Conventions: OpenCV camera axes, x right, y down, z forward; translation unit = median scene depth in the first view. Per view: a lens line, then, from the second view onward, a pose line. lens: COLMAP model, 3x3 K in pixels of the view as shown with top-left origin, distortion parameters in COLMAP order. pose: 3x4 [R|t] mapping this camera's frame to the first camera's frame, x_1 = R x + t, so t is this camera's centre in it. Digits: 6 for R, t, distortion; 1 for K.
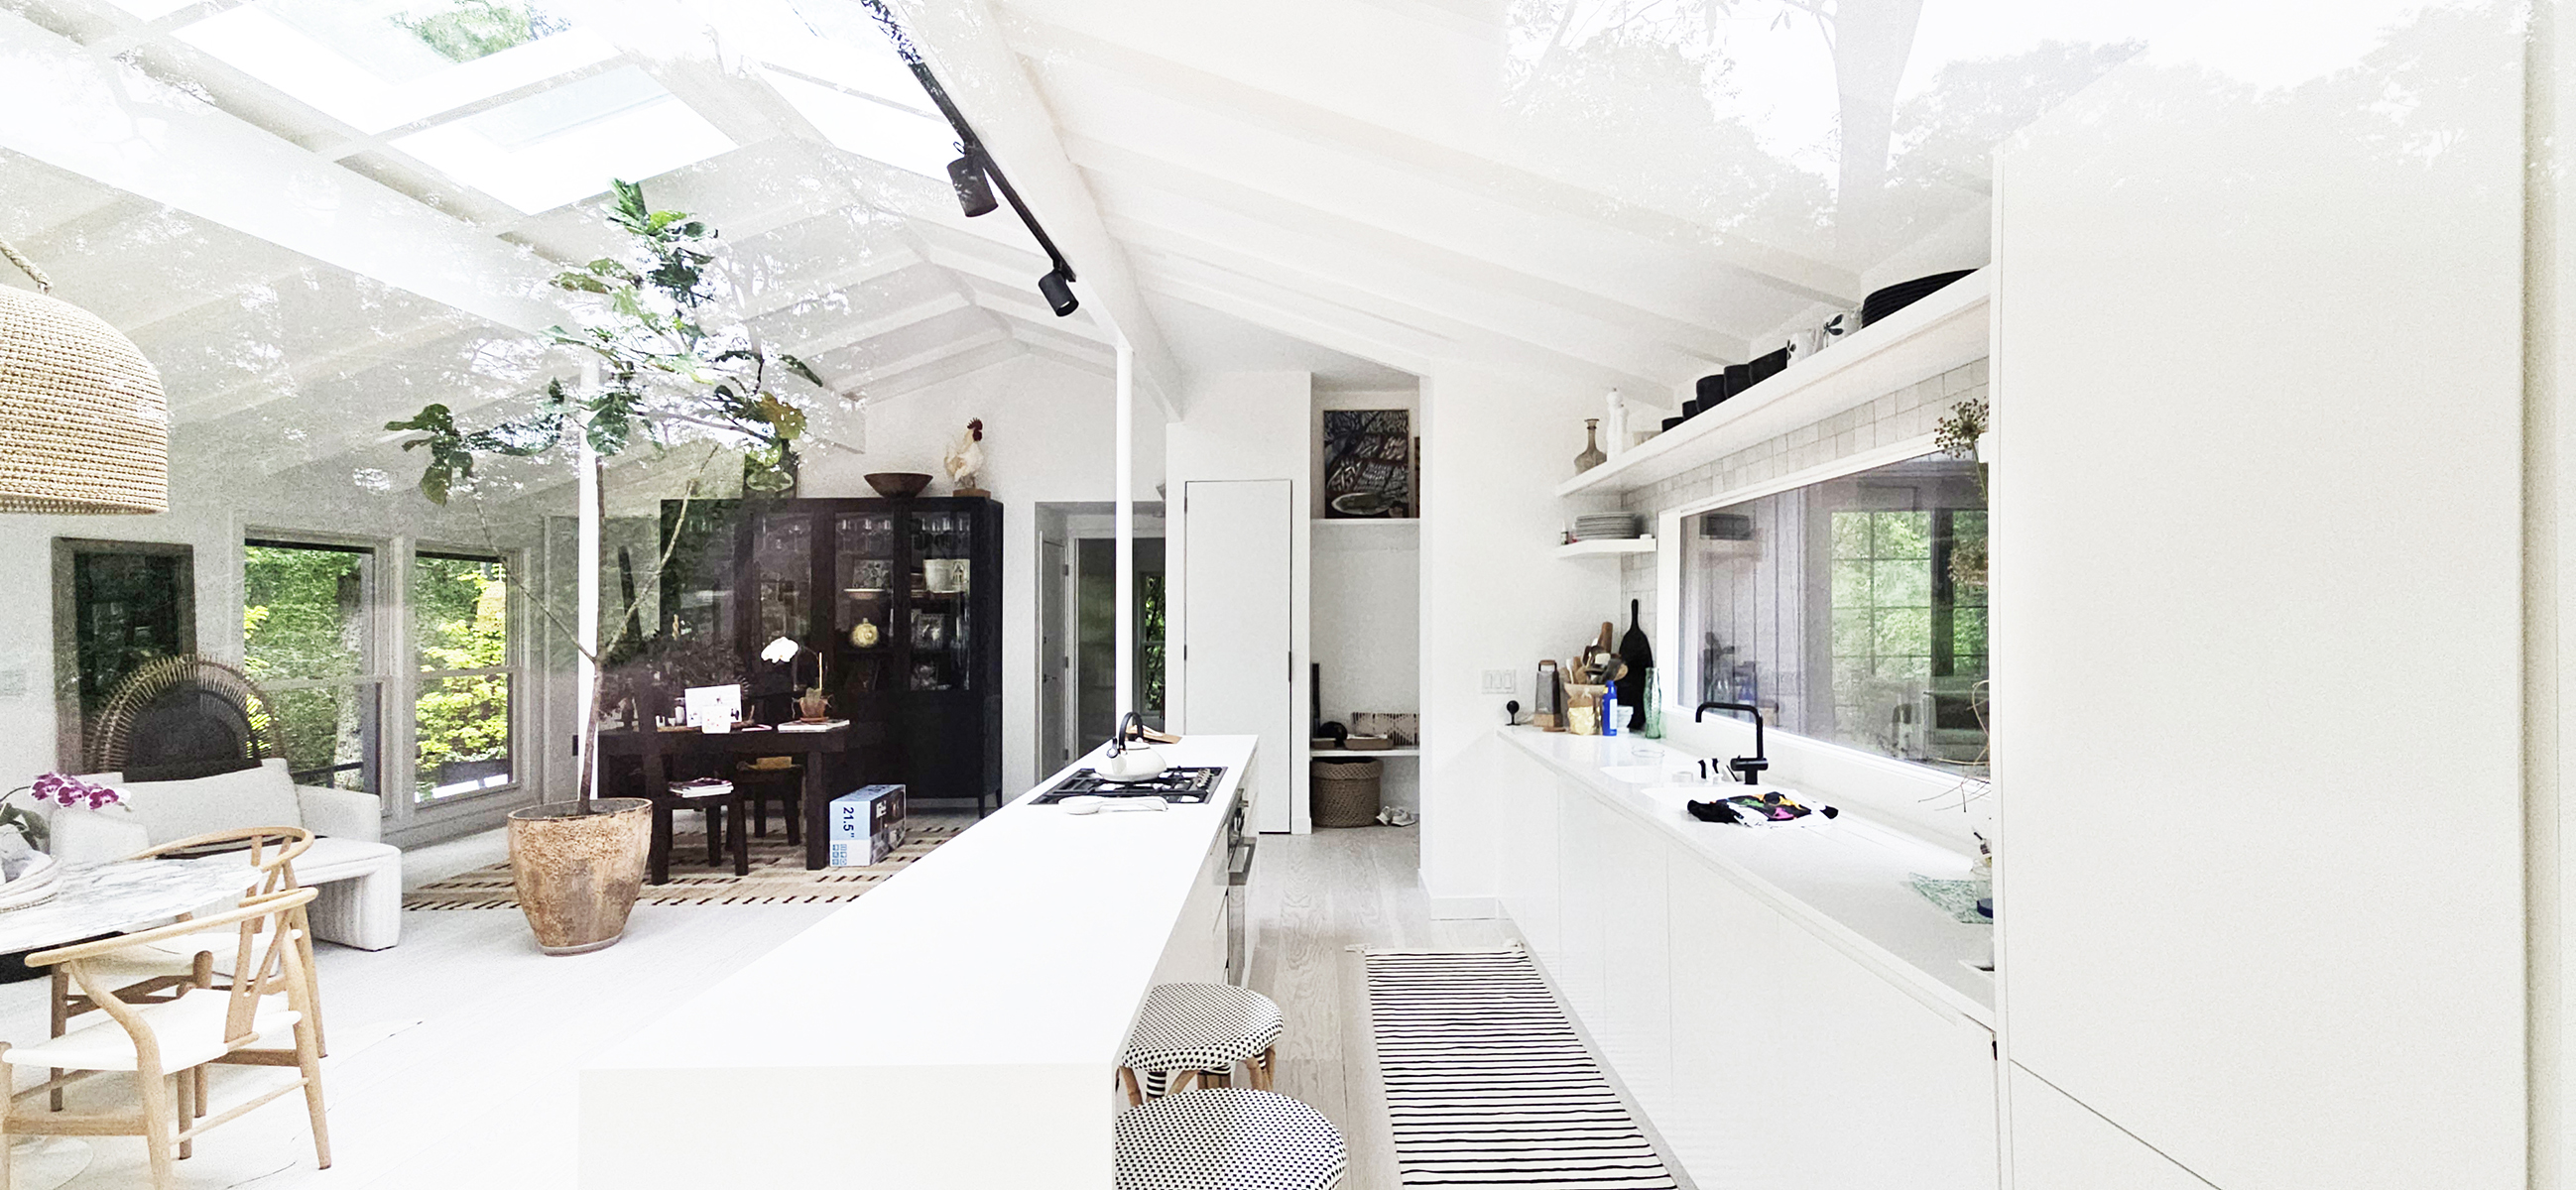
lens RADIAL K [[1125.7, 0, 1288.0], [0, 1125.7, 595.0], [0, 0, 1]] dist [0.000967, 0.000359]
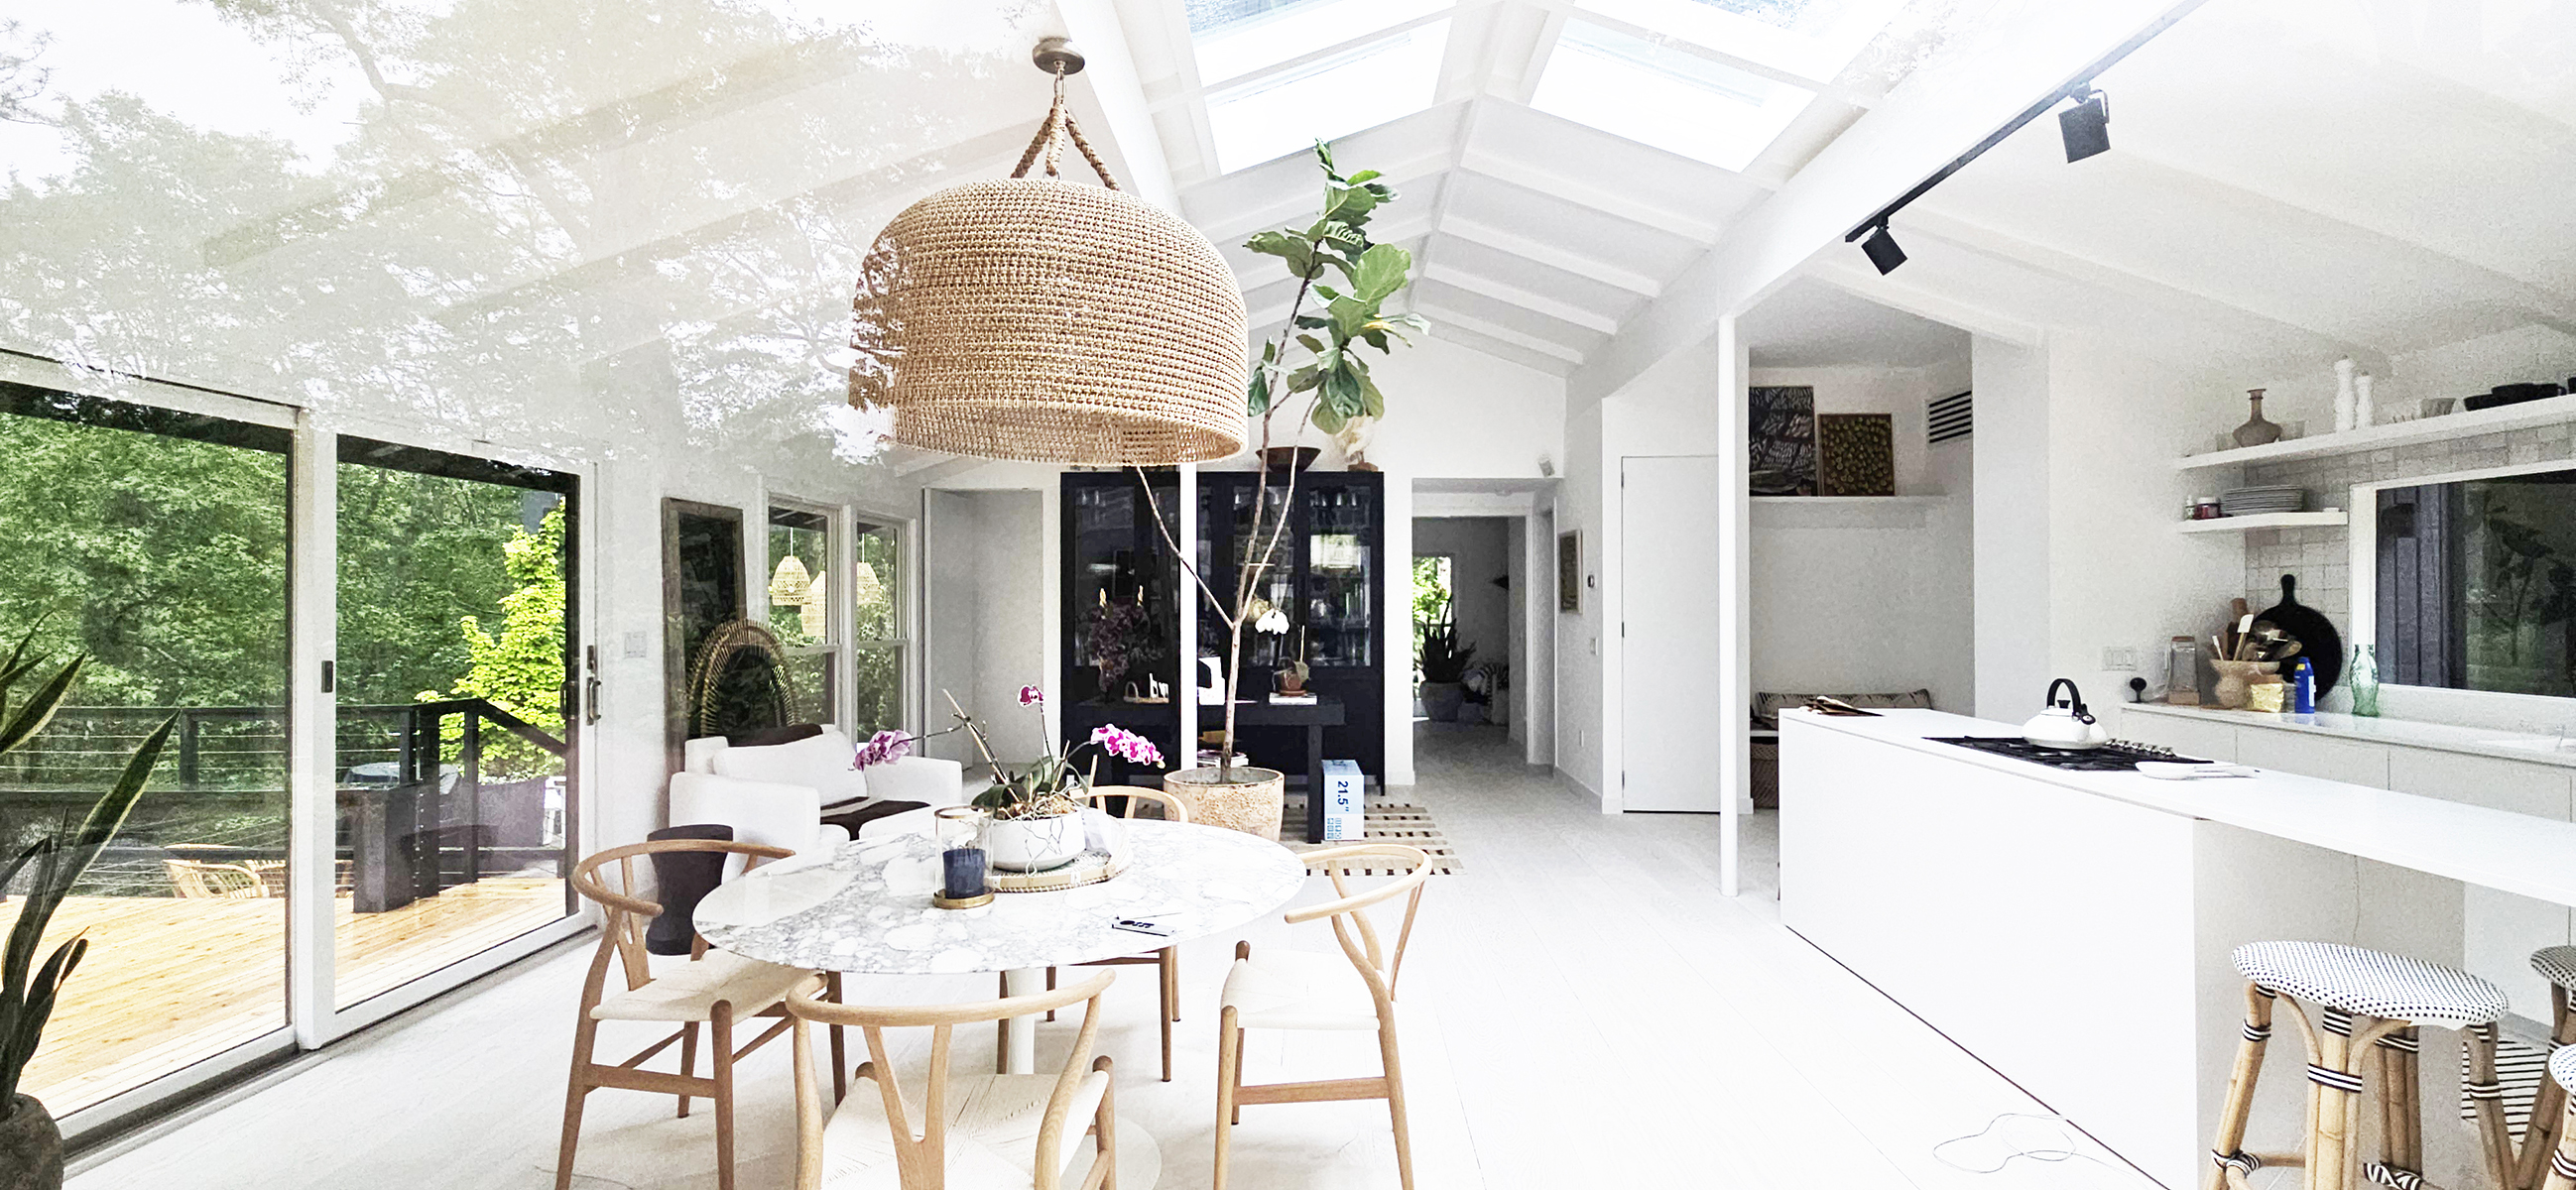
lens RADIAL K [[1125.7, 0, 1288.0], [0, 1125.7, 595.0], [0, 0, 1]] dist [0.000967, 0.000359]
pose [[0.999802, 0.007575, -0.018400, -0.474331], [-0.007384, 0.999918, 0.010441, 0.015510], [0.018477, -0.010303, 0.999776, 0.006114]]
